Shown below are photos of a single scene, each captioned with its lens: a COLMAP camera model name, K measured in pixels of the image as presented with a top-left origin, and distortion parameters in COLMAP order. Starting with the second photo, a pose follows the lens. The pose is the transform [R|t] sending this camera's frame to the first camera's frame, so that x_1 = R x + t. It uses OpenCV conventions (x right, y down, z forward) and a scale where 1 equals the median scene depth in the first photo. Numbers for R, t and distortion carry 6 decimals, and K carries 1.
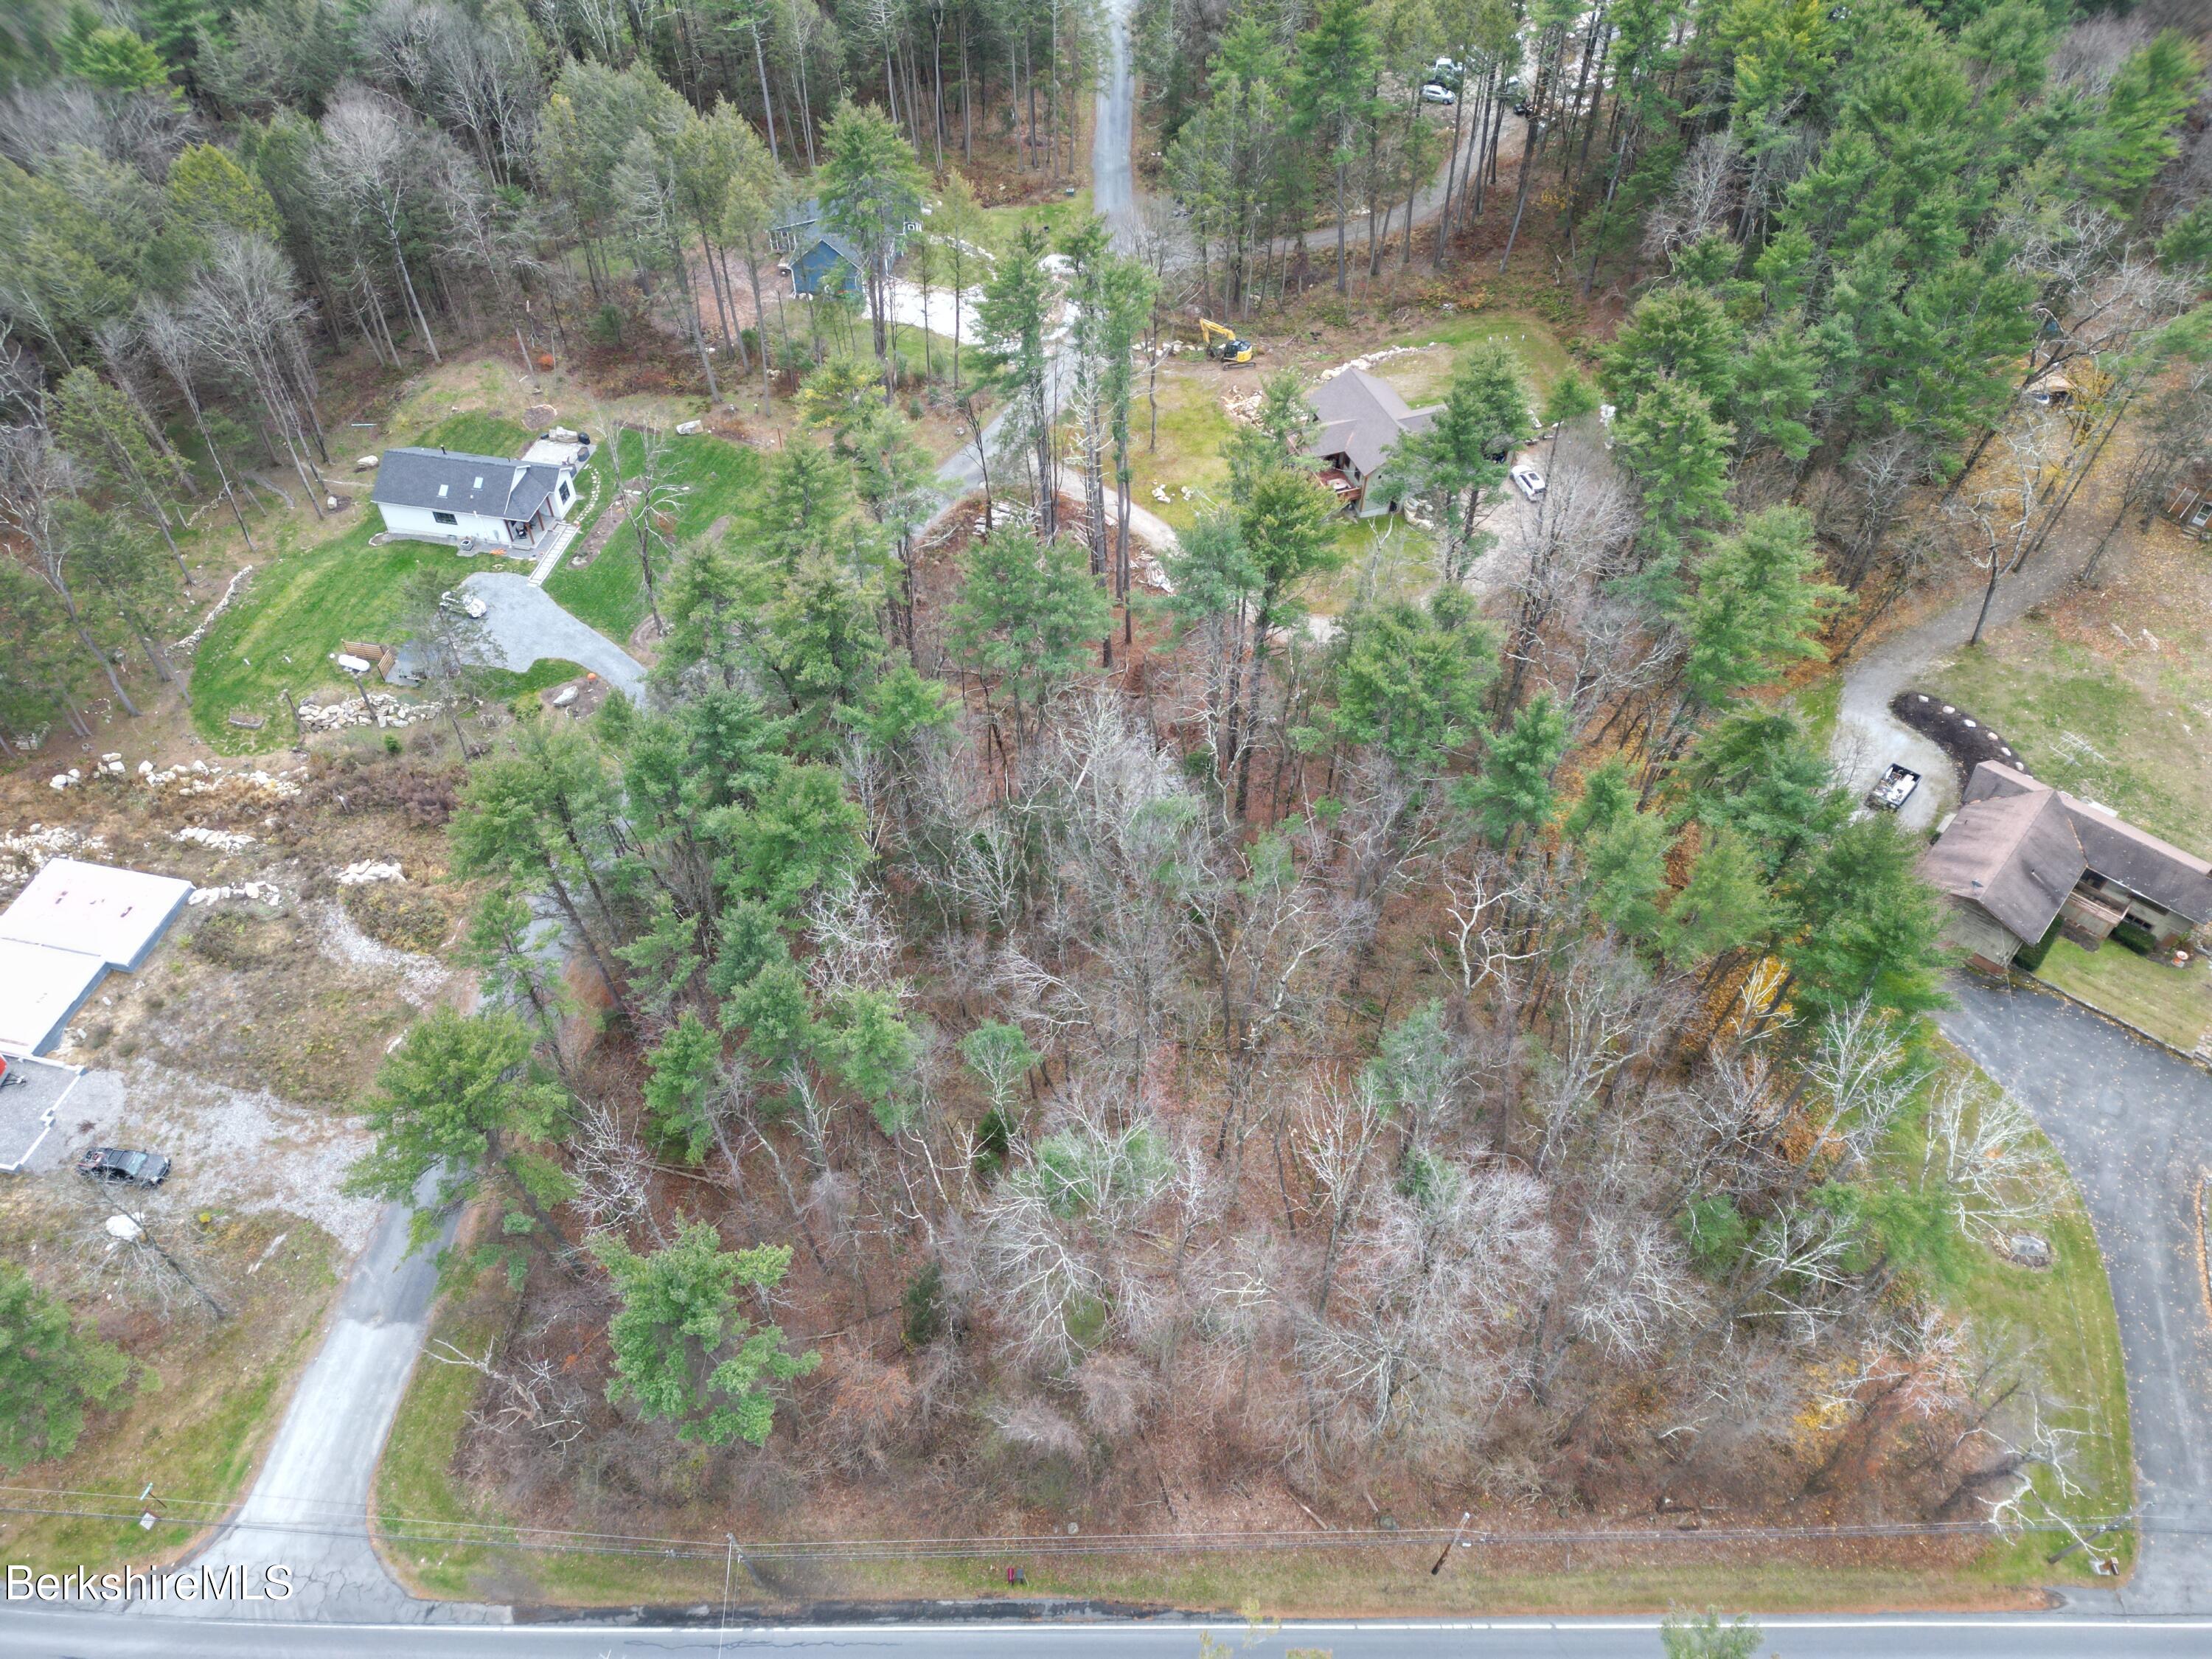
lens RADIAL K [[1544.5, 0, 1106.0], [0, 1544.5, 829.5], [0, 0, 1]] dist [0.081382, -0.078180]
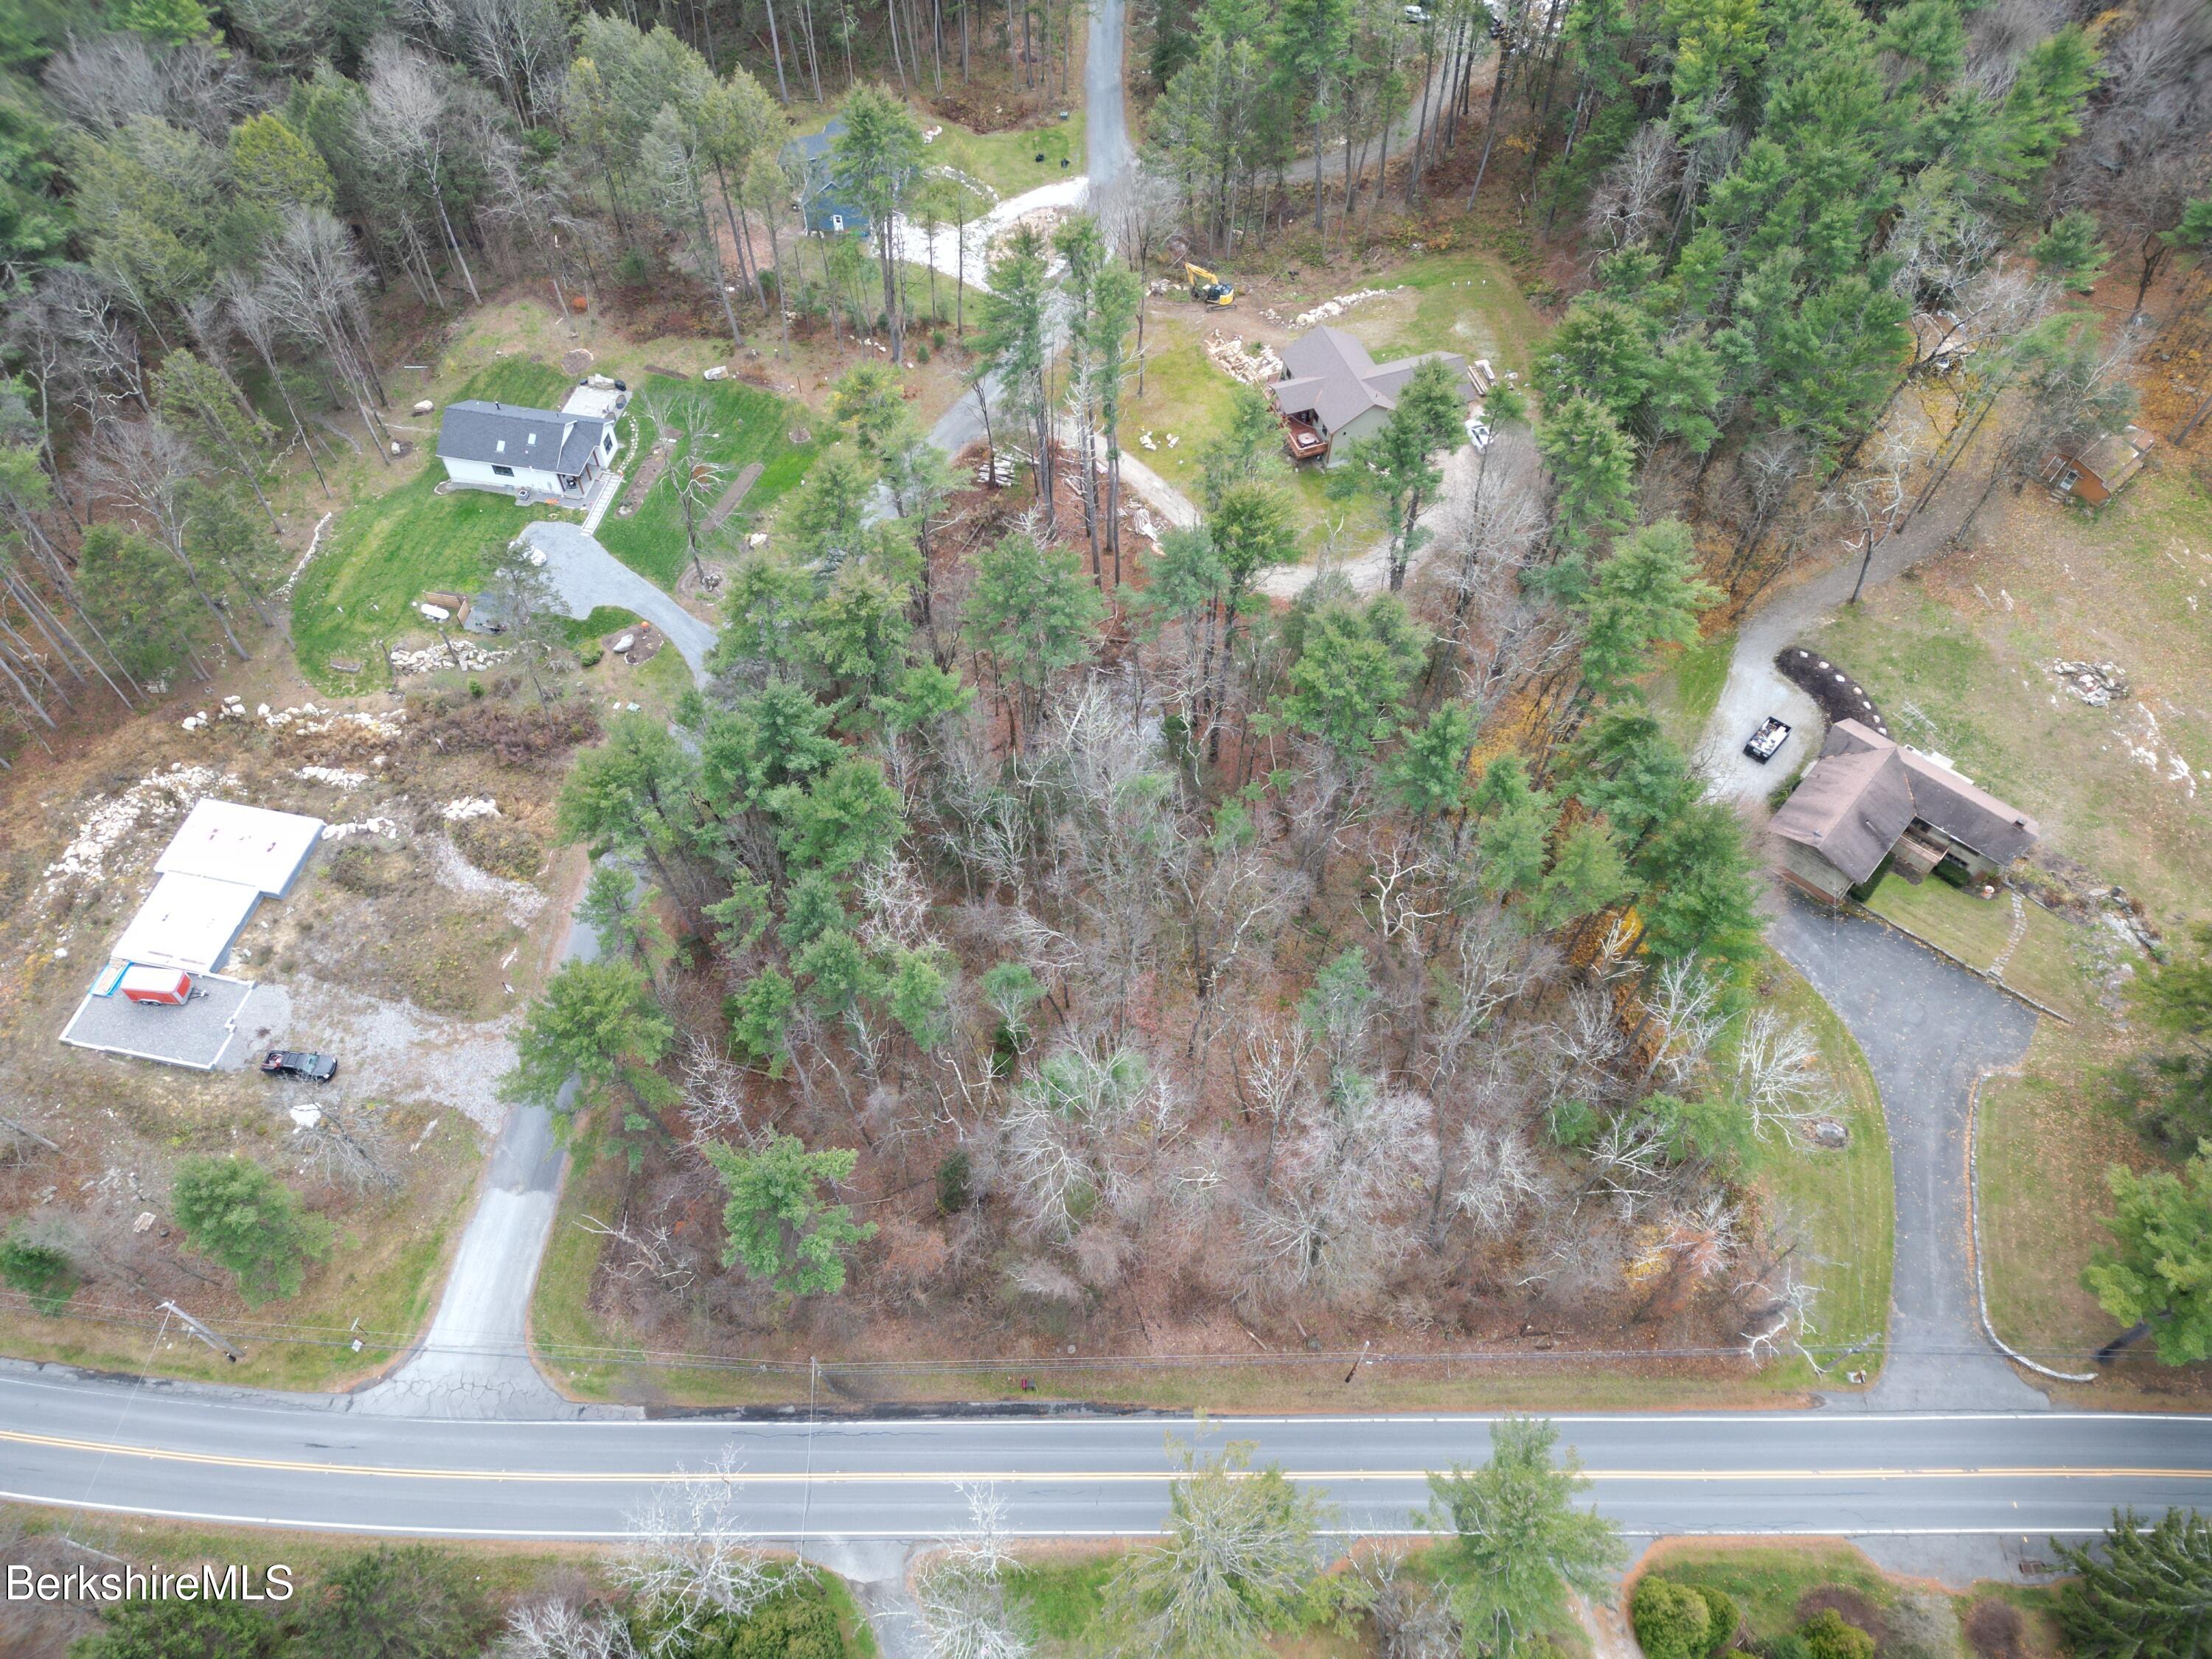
lens RADIAL K [[1544.5, 0, 1106.0], [0, 1544.5, 829.5], [0, 0, 1]] dist [0.081382, -0.078180]
pose [[0.999993, -0.000227, 0.003676, 0.002369], [-0.000219, 0.992655, 0.120981, -0.109907], [-0.003677, -0.120981, 0.992648, -0.184503]]
